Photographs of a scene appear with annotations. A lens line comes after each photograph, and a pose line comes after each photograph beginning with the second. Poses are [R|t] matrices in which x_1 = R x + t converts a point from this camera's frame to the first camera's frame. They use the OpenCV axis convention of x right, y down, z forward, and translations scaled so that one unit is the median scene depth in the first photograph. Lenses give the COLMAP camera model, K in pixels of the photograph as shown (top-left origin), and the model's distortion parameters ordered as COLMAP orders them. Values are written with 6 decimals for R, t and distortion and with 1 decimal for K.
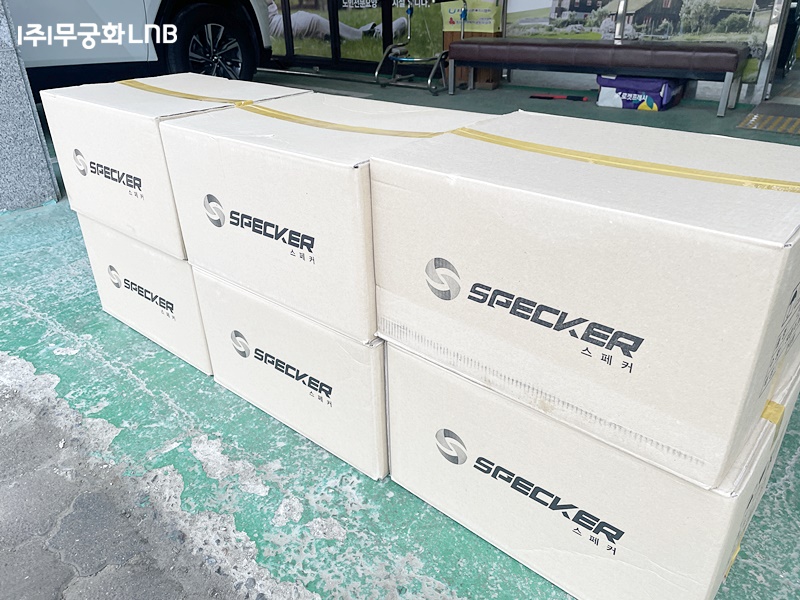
lens RADIAL K [[601.4, 0, 400.7], [0, 601.4, 299.0], [0, 0, 1]] dist [0.082580, -0.100221]
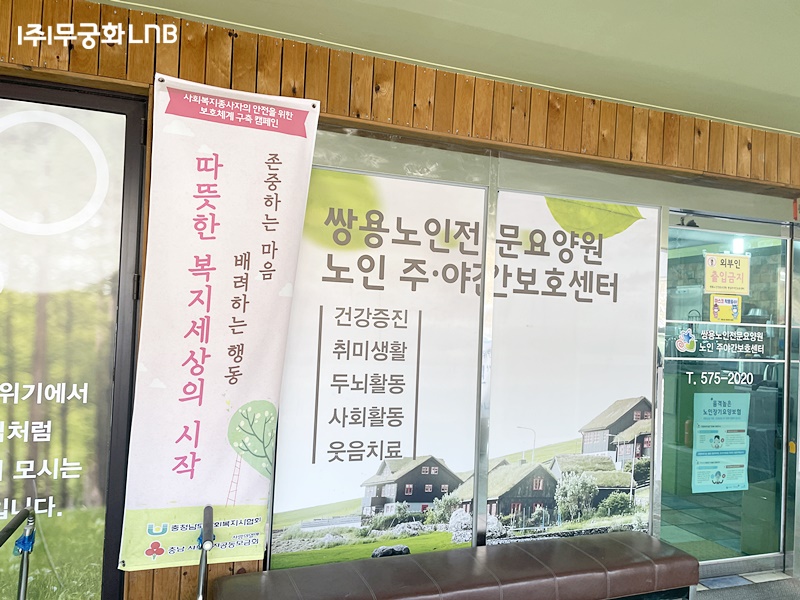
lens RADIAL K [[601.4, 0, 408.6], [0, 601.4, 314.8], [0, 0, 1]] dist [0.082580, -0.100221]
pose [[0.525224, 0.068013, 0.848242, -0.265581], [0.344718, 0.894347, -0.285156, -0.545478], [-0.778016, 0.442175, 0.446287, 0.767731]]
